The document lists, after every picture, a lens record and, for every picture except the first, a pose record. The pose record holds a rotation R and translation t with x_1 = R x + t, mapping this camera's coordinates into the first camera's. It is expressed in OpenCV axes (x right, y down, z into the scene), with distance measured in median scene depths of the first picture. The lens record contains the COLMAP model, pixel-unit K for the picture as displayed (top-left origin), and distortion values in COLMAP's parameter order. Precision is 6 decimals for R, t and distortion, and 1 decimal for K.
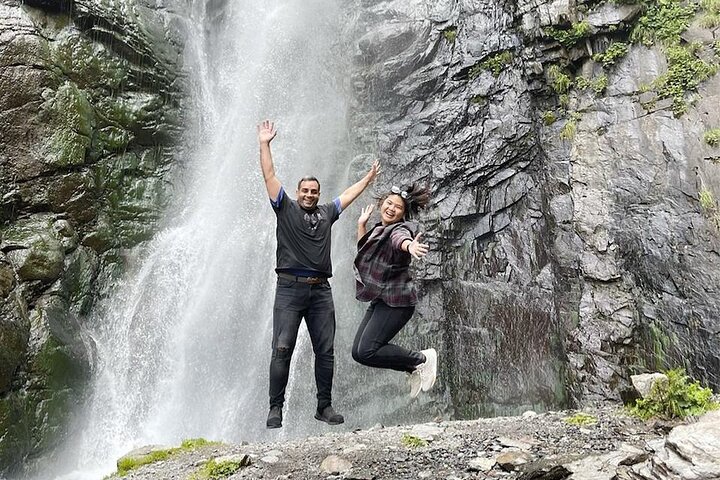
lens RADIAL K [[698.2, 0, 359.8], [0, 698.2, 212.4], [0, 0, 1]] dist [0.035414, -0.011669]
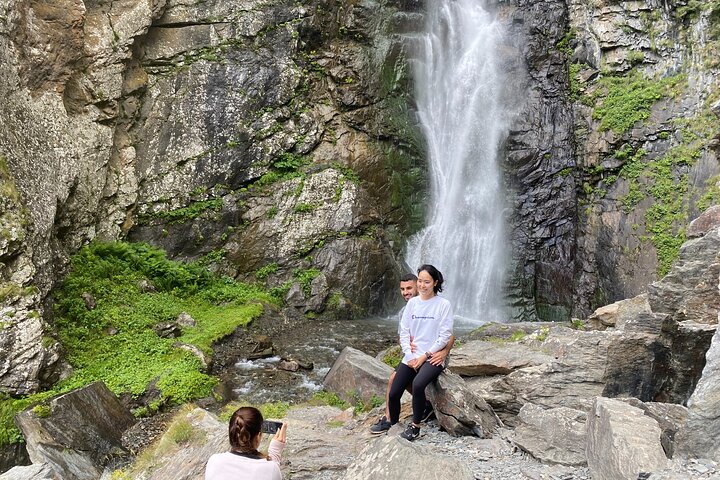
lens RADIAL K [[465.3, 0, 374.1], [0, 465.3, 249.4], [0, 0, 1]] dist [-0.000370, -0.022947]
pose [[0.979499, 0.061396, -0.191865, -0.154456], [-0.013696, 0.970517, 0.240644, -0.370588], [0.200983, -0.233082, 0.951461, -0.877071]]
